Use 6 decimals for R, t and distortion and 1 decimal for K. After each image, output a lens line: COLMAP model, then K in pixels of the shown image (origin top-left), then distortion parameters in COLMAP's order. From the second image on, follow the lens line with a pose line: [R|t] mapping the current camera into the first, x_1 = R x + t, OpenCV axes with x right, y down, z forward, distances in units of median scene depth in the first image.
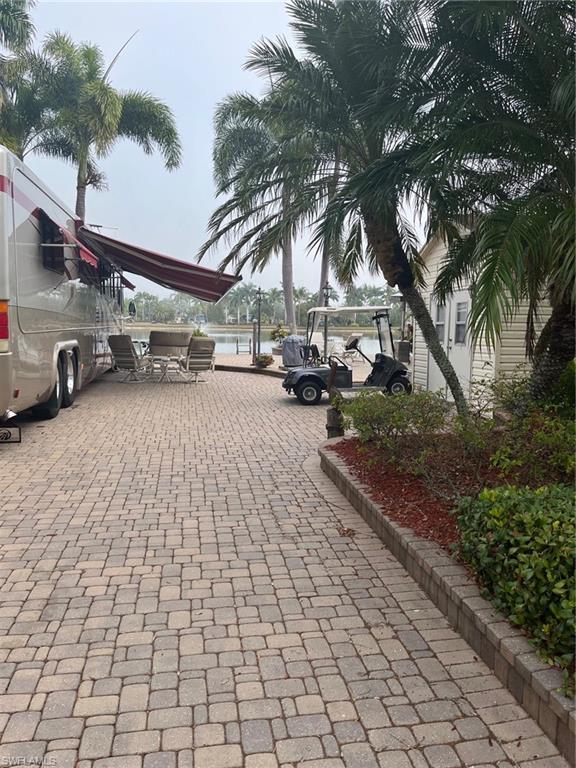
lens RADIAL K [[576.3, 0, 284.8], [0, 576.3, 384.7], [0, 0, 1]] dist [0.052320, -0.065535]
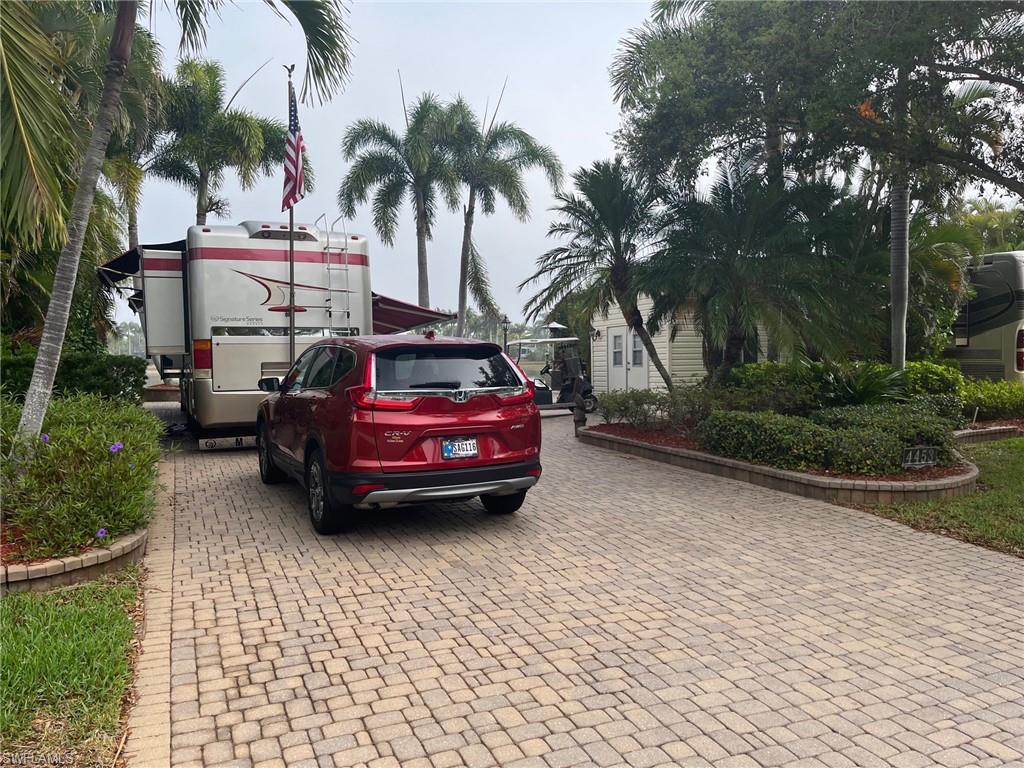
lens RADIAL K [[768.4, 0, 502.6], [0, 768.4, 381.7], [0, 0, 1]] dist [0.052320, -0.065535]
pose [[0.973250, -0.031982, 0.227512, -0.222635], [0.049107, 0.996337, -0.070012, 0.041478], [-0.224439, 0.079312, 0.971255, -0.351796]]
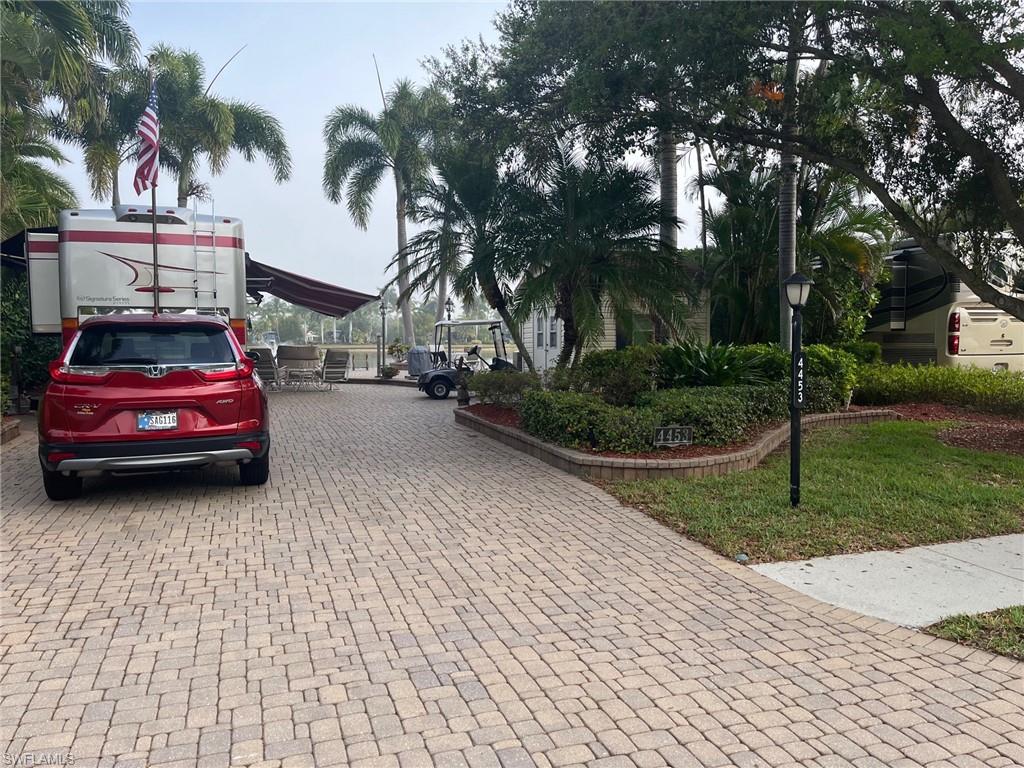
lens RADIAL K [[768.4, 0, 517.3], [0, 768.4, 375.2], [0, 0, 1]] dist [0.052320, -0.065535]
pose [[0.984917, -0.026852, 0.170932, -0.046493], [0.037295, 0.997609, -0.058181, 0.053167], [-0.168961, 0.063678, 0.983564, -0.405580]]
